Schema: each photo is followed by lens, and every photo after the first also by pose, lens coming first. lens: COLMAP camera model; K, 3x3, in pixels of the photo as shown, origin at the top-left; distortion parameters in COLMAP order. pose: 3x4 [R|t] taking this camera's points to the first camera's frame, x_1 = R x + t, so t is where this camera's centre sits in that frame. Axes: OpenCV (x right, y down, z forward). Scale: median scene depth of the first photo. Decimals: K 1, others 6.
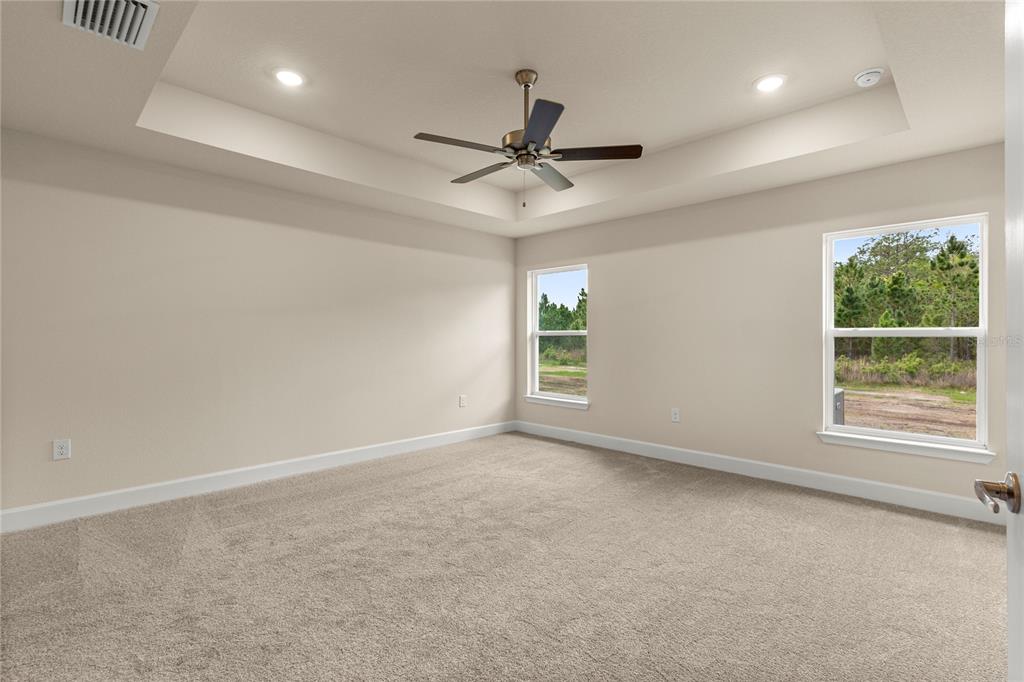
lens RADIAL K [[477.5, 0, 514.7], [0, 477.5, 346.5], [0, 0, 1]] dist [0.000472, -0.000017]
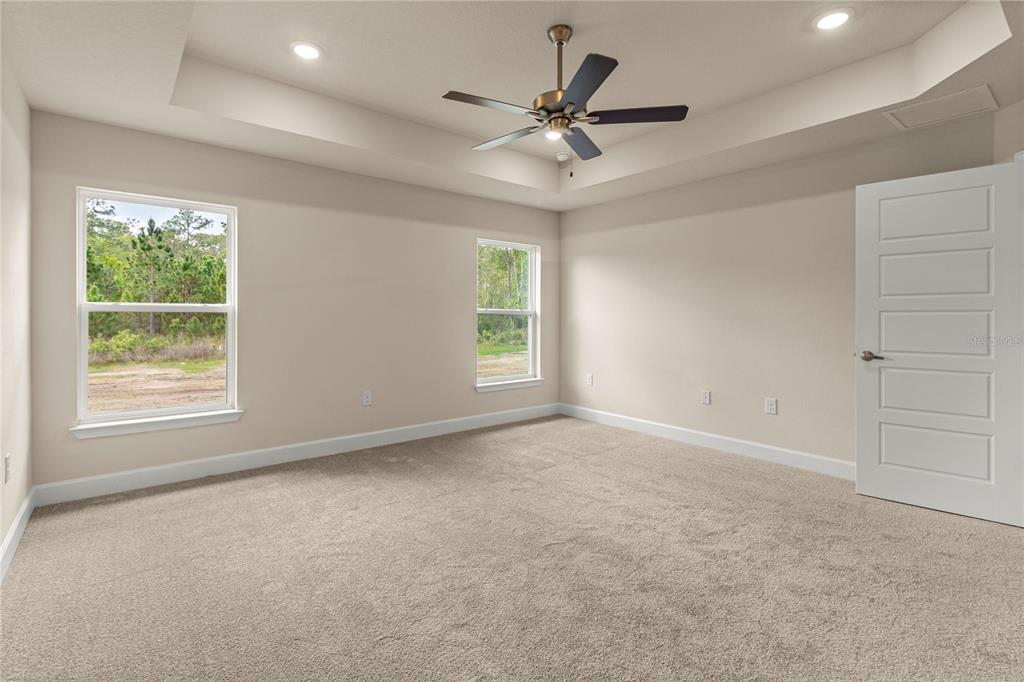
lens RADIAL K [[477.5, 0, 518.5], [0, 477.5, 311.0], [0, 0, 1]] dist [0.000472, -0.000017]
pose [[0.112841, 0.006746, 0.993590, -0.073921], [0.018130, 0.999796, -0.008847, -0.001591], [-0.993448, 0.019012, 0.112696, 0.080969]]
